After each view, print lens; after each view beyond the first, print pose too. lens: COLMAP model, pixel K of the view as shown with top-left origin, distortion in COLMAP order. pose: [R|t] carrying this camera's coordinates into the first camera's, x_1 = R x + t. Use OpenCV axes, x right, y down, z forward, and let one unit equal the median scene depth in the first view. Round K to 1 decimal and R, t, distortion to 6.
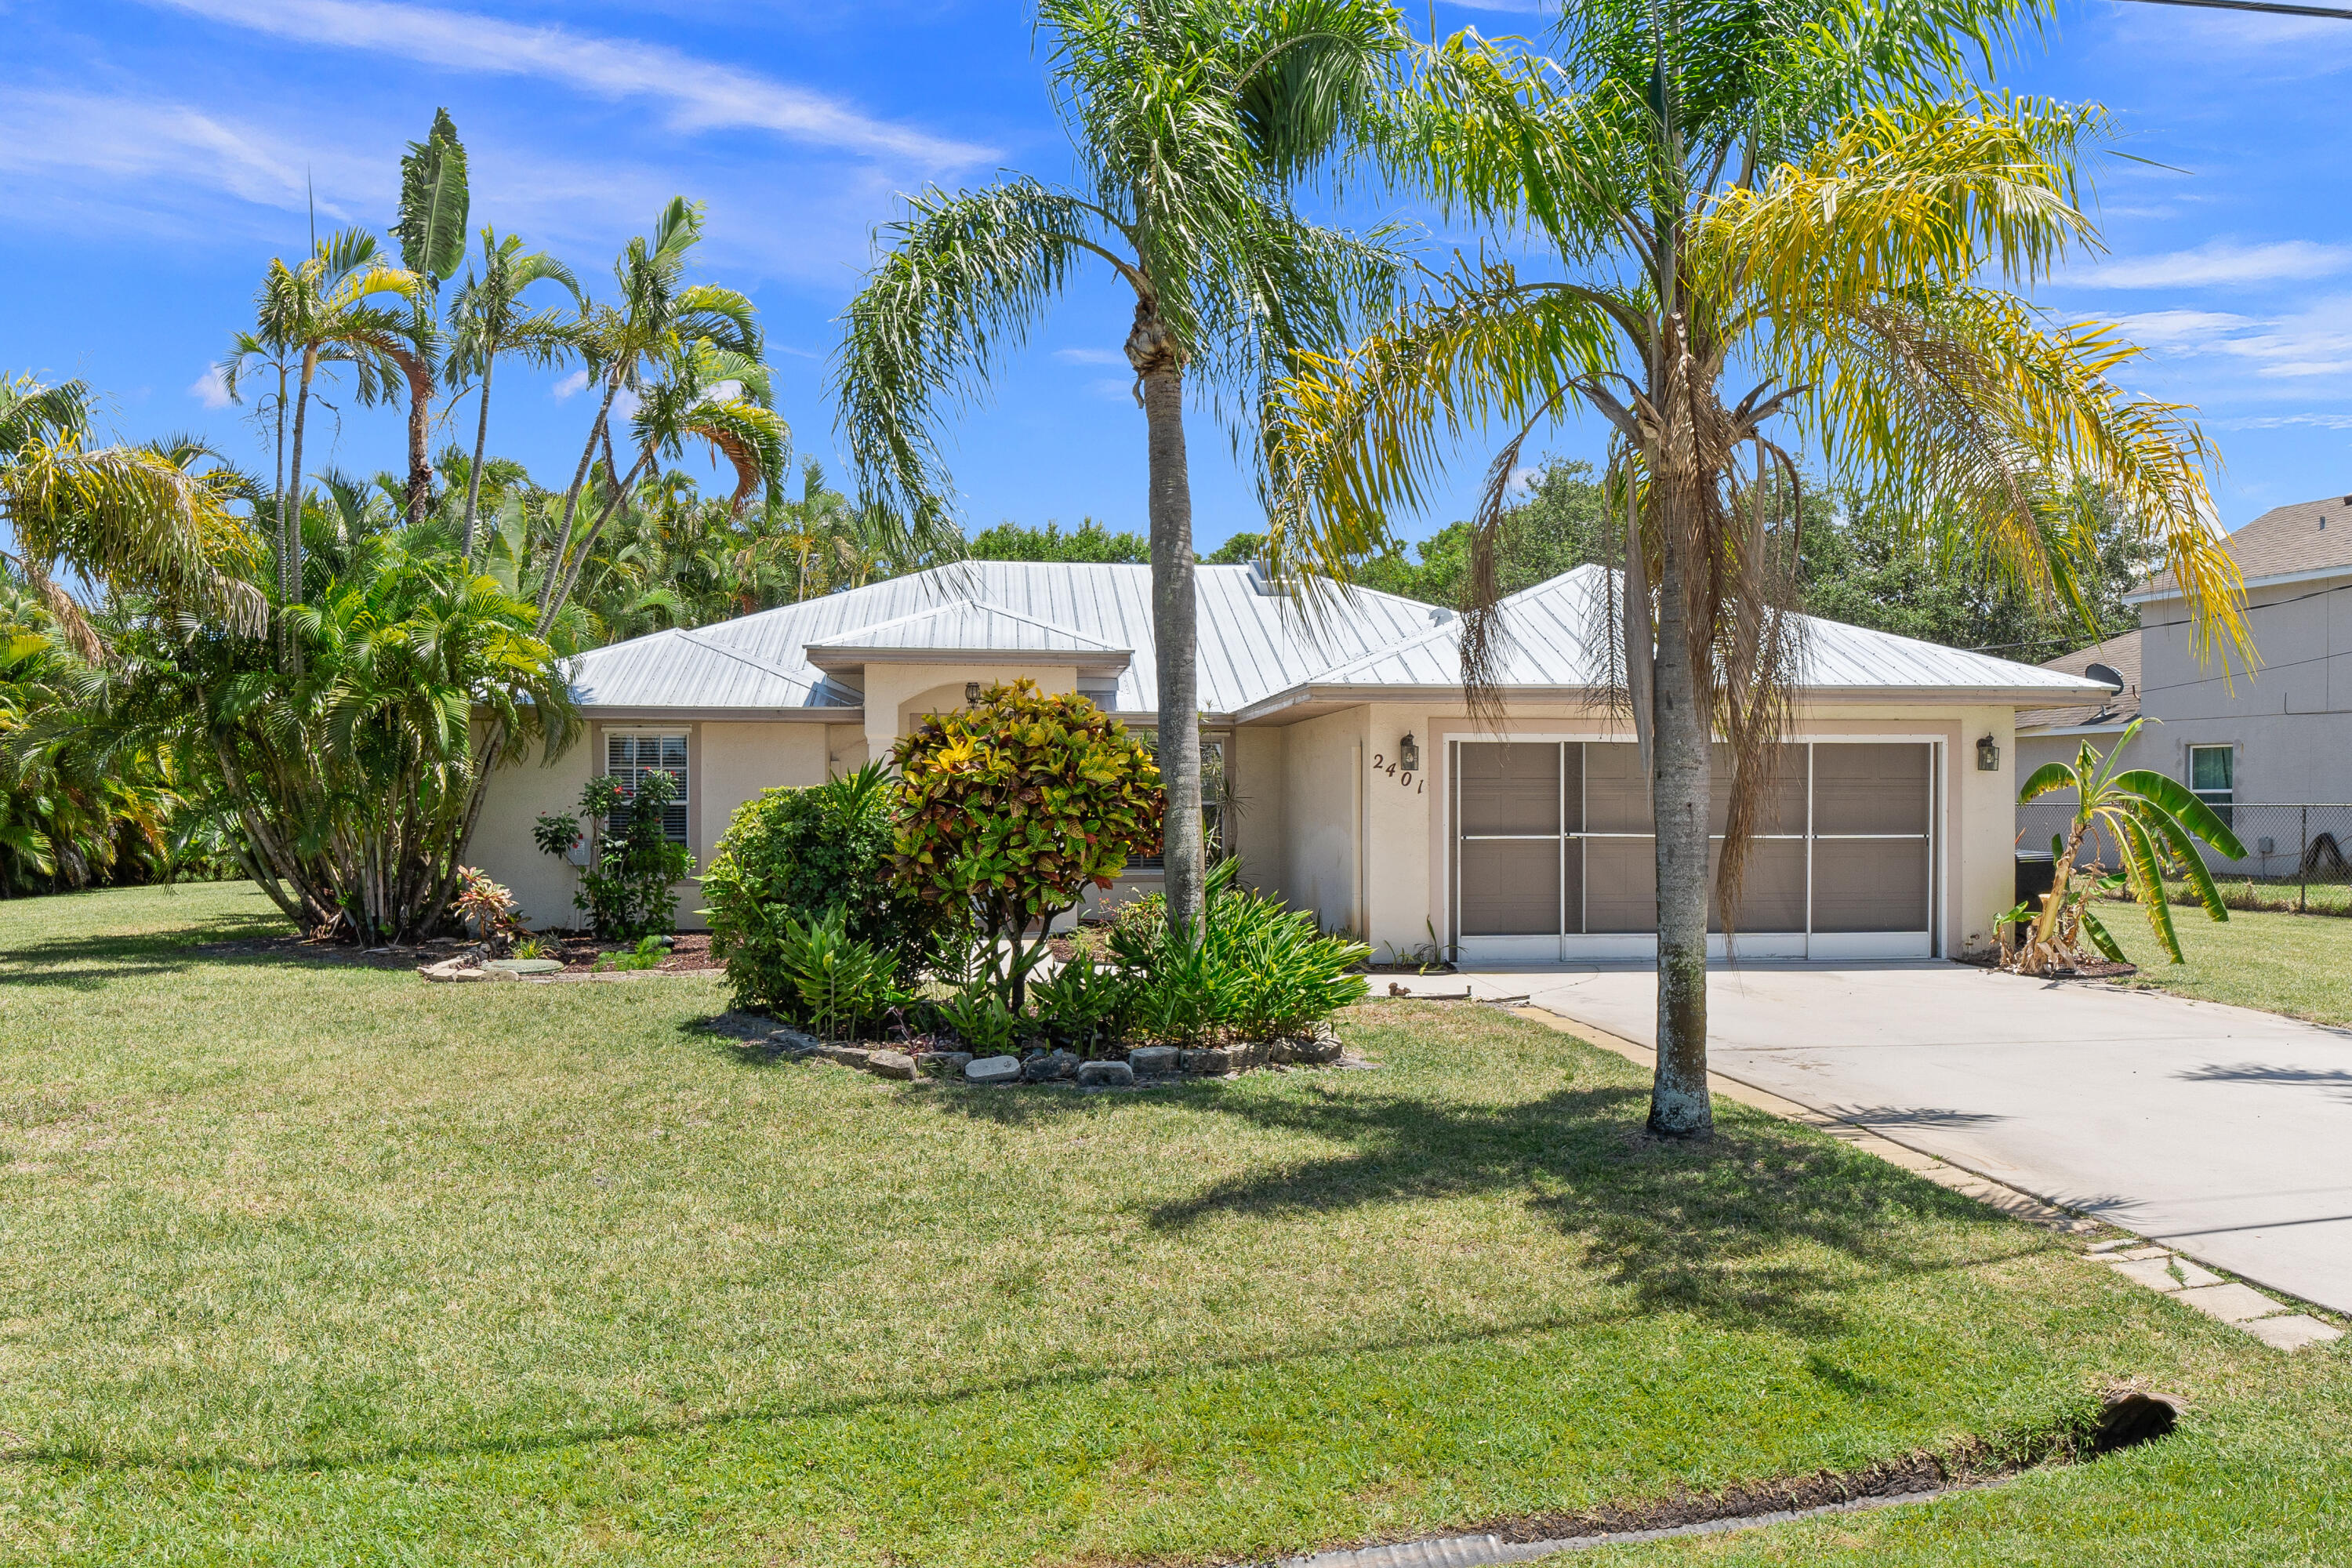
lens RADIAL K [[1846.0, 0, 1181.1], [0, 1846.0, 789.6], [0, 0, 1]] dist [-0.023174, 0.023171]
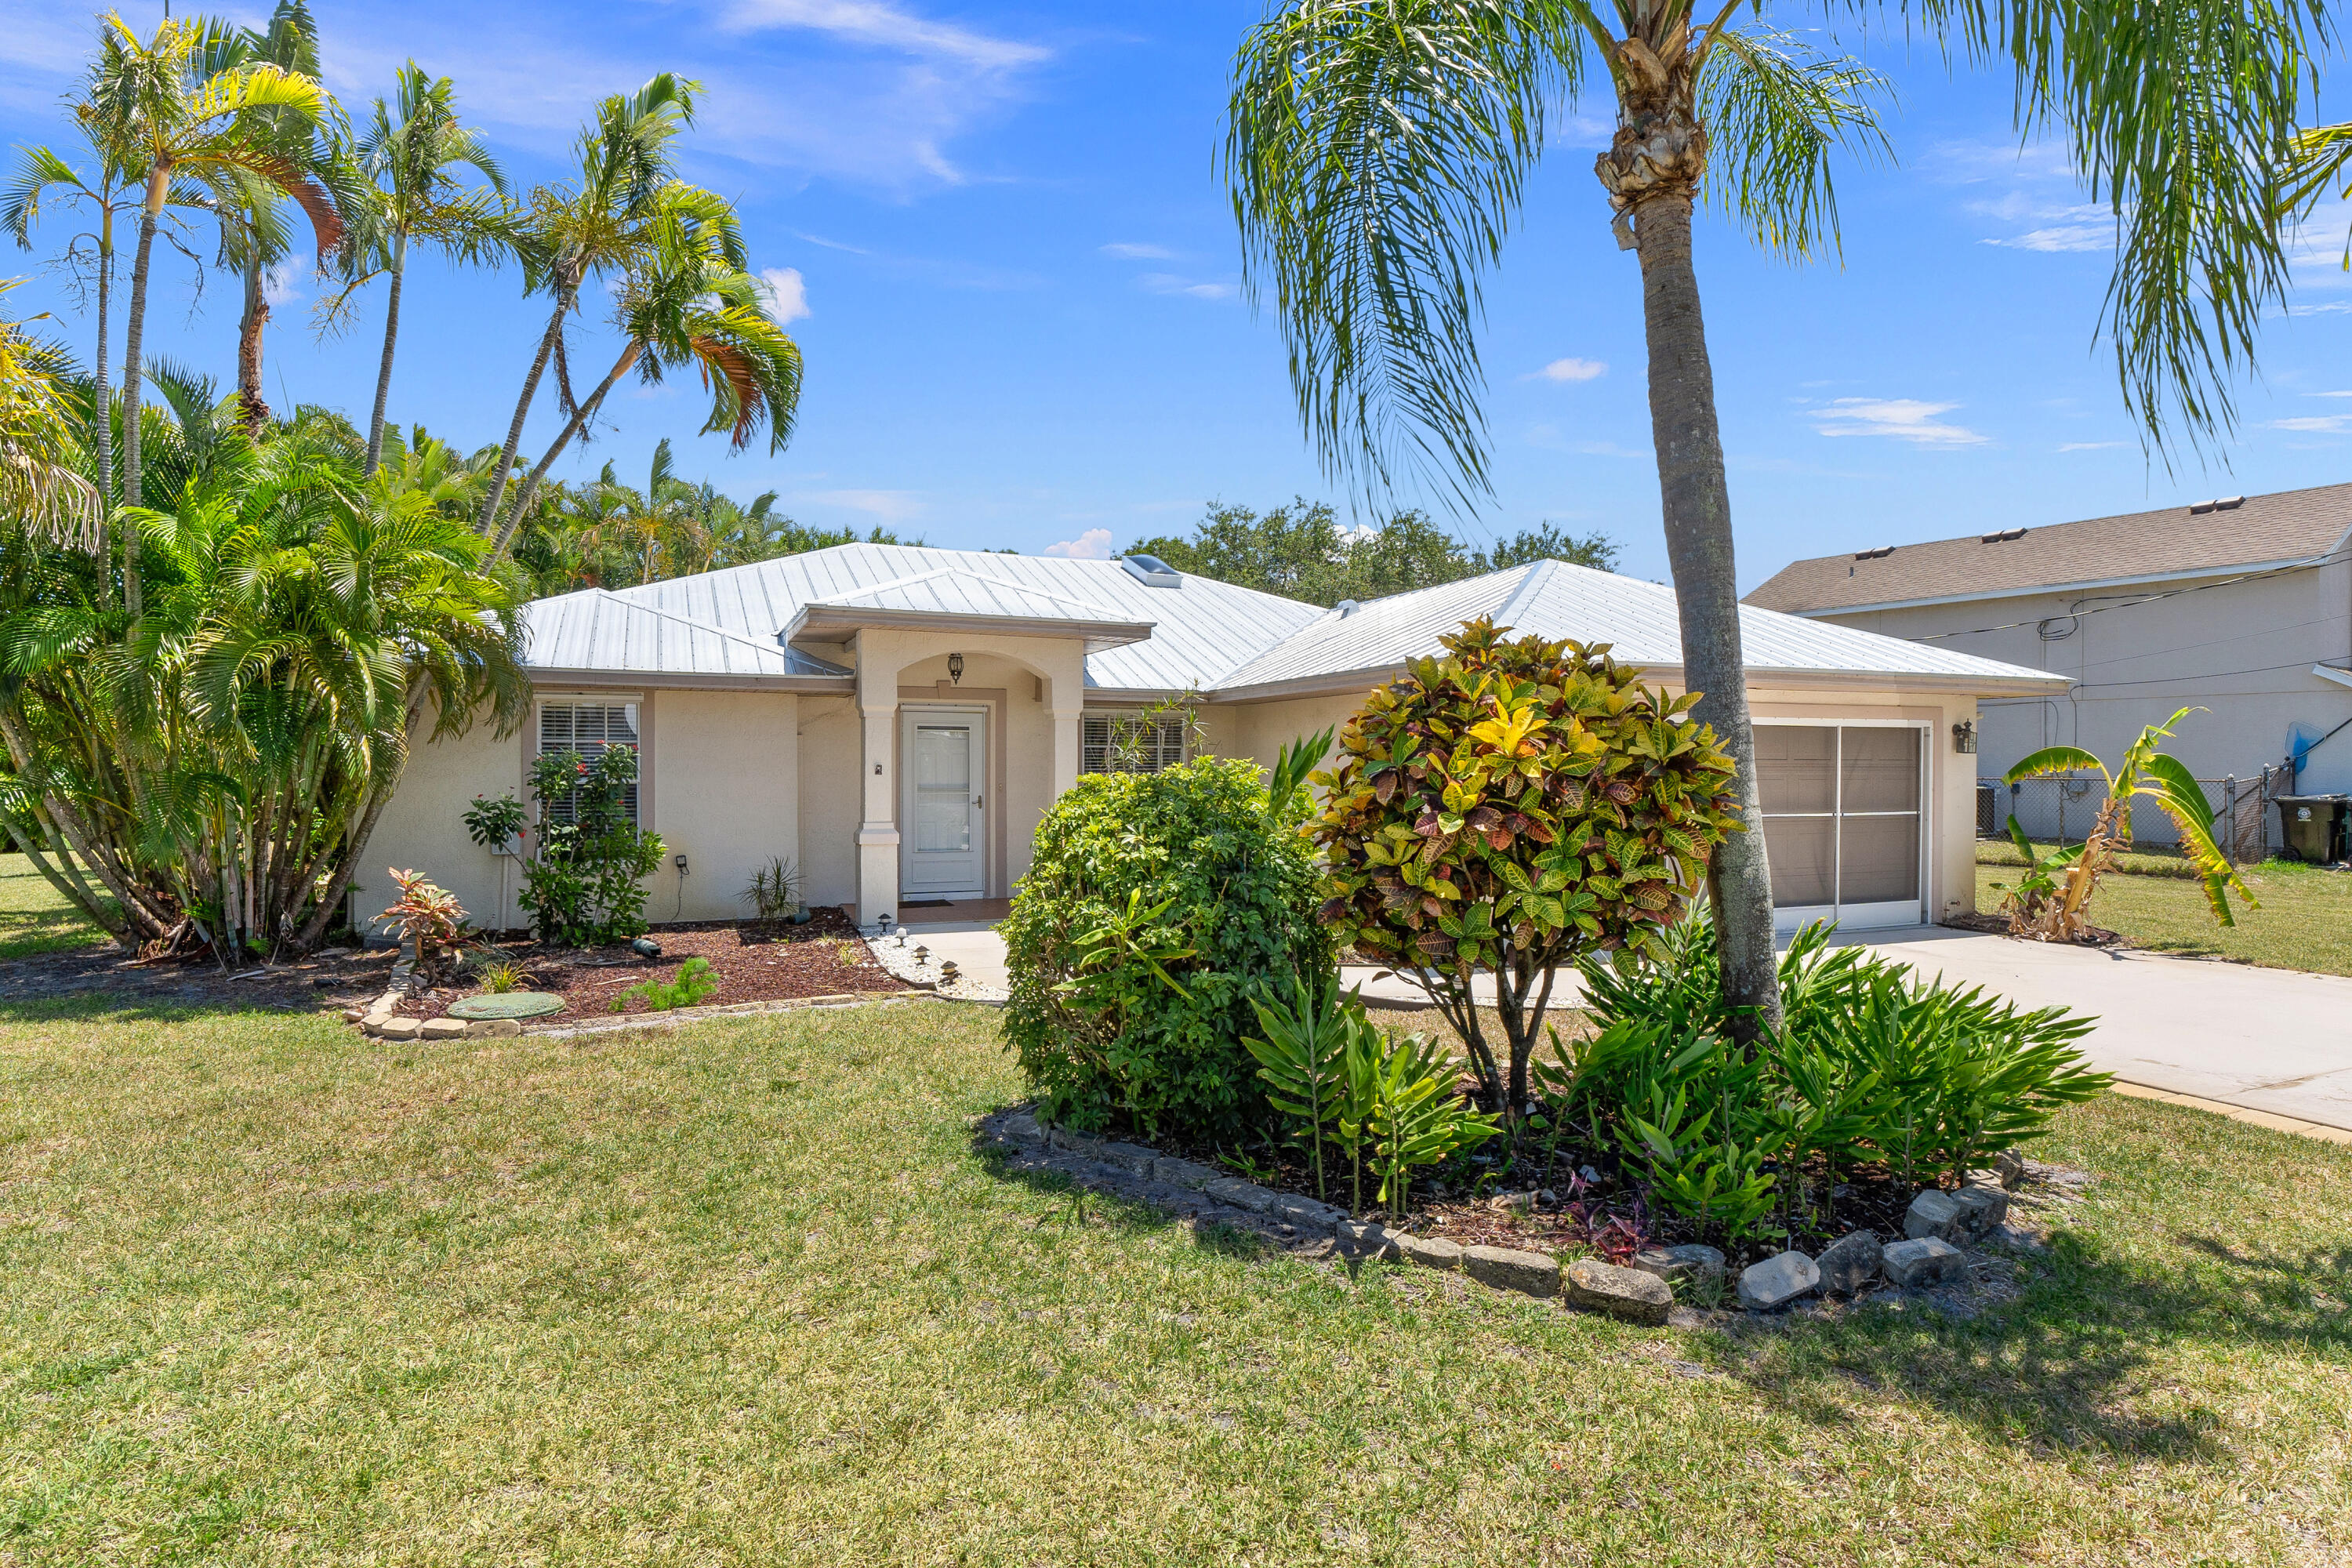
lens RADIAL K [[1265.1, 0, 1177.2], [0, 1265.1, 760.8], [0, 0, 1]] dist [-0.015114, 0.001743]
pose [[0.954709, 0.002611, 0.297530, -0.217085], [-0.003901, 0.999985, 0.003743, -0.006033], [-0.297516, -0.004734, 0.954705, 0.372203]]
